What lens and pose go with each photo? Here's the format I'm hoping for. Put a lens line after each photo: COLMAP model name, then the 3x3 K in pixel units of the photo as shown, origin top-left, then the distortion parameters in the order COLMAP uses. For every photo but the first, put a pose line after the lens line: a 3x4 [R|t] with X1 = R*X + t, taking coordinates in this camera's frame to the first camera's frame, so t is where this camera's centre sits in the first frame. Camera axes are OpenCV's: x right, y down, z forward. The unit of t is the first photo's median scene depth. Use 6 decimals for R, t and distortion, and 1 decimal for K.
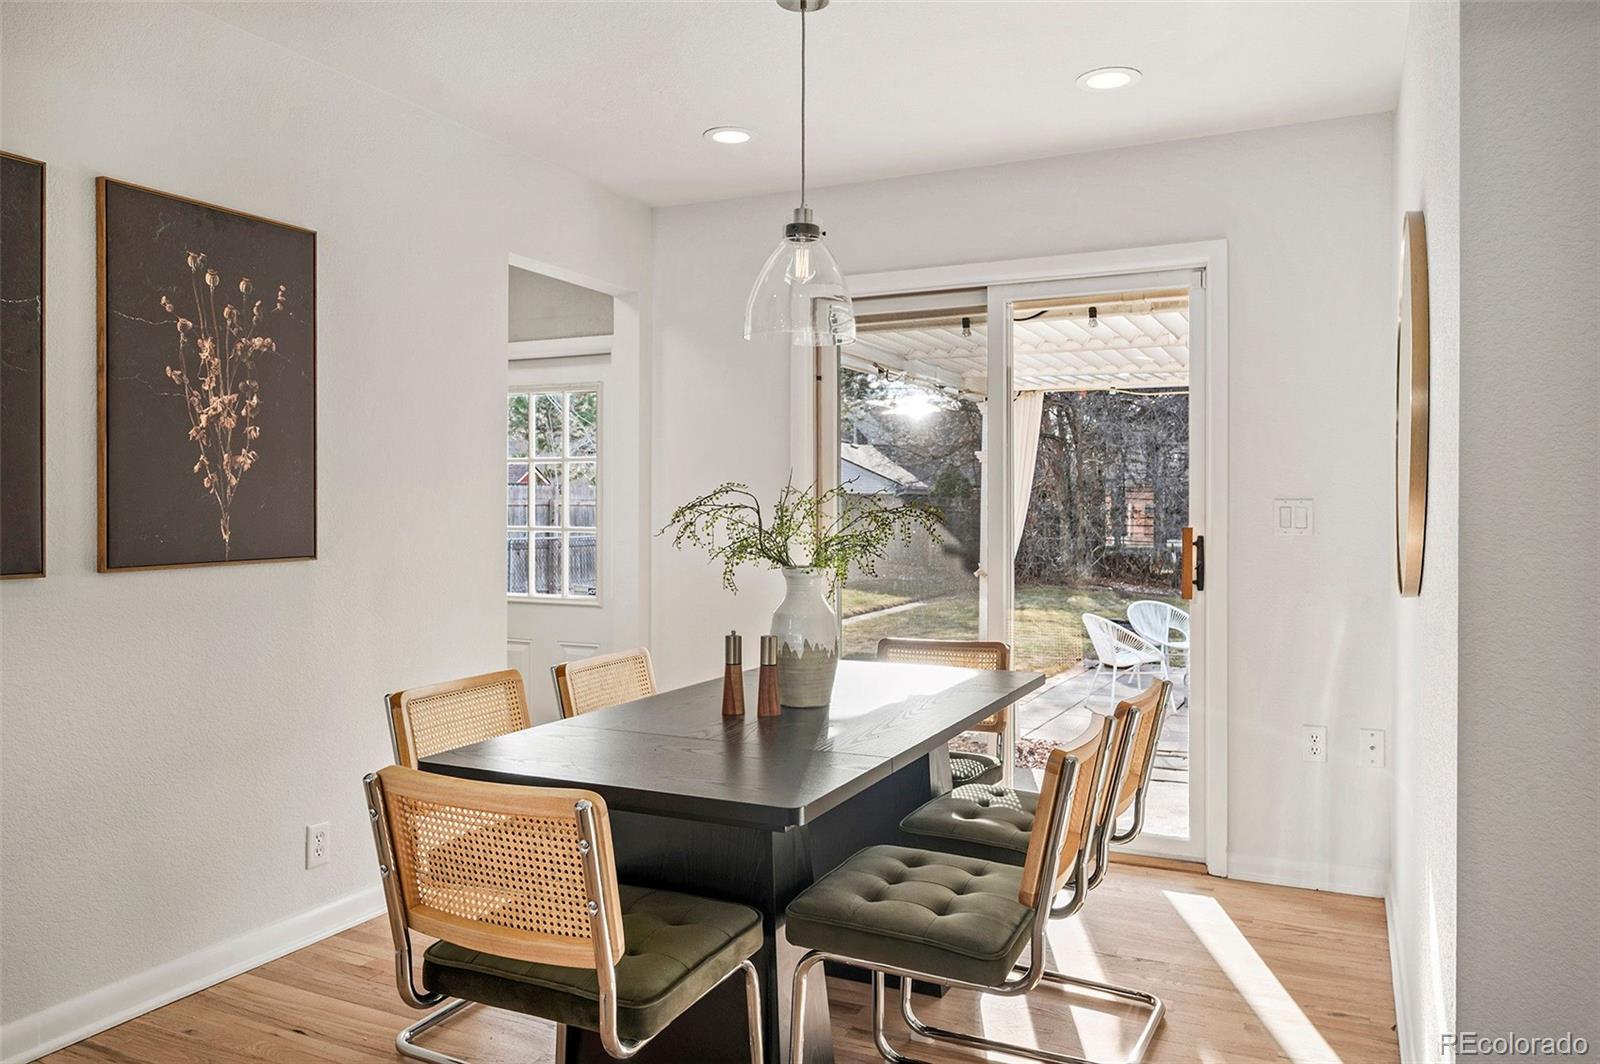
lens RADIAL K [[1134.7, 0, 800.0], [0, 1134.7, 532.0], [0, 0, 1]] dist [-0.035827, 0.001770]
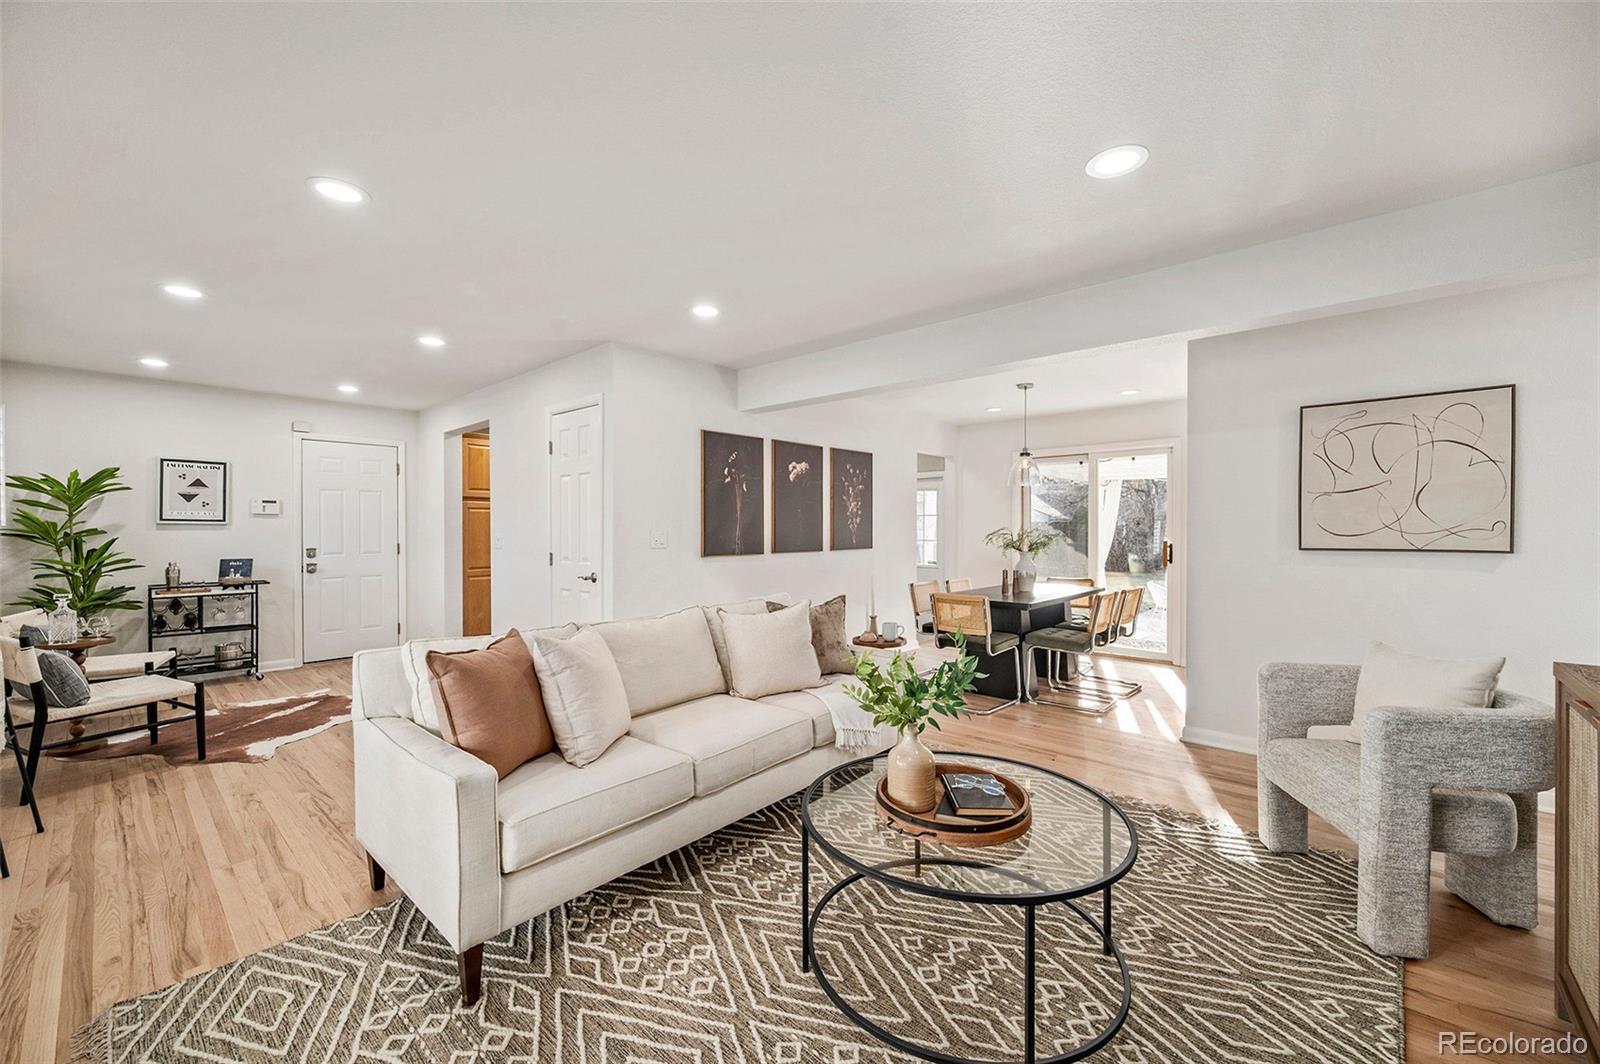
lens RADIAL K [[634.8, 0, 800.0], [0, 634.8, 532.0], [0, 0, 1]] dist [0.000087, -0.000106]
pose [[0.959619, 0.001208, -0.281301, -0.109628], [-0.005202, 0.999896, -0.013454, 0.001342], [0.281256, 0.014374, 0.959525, -1.033158]]
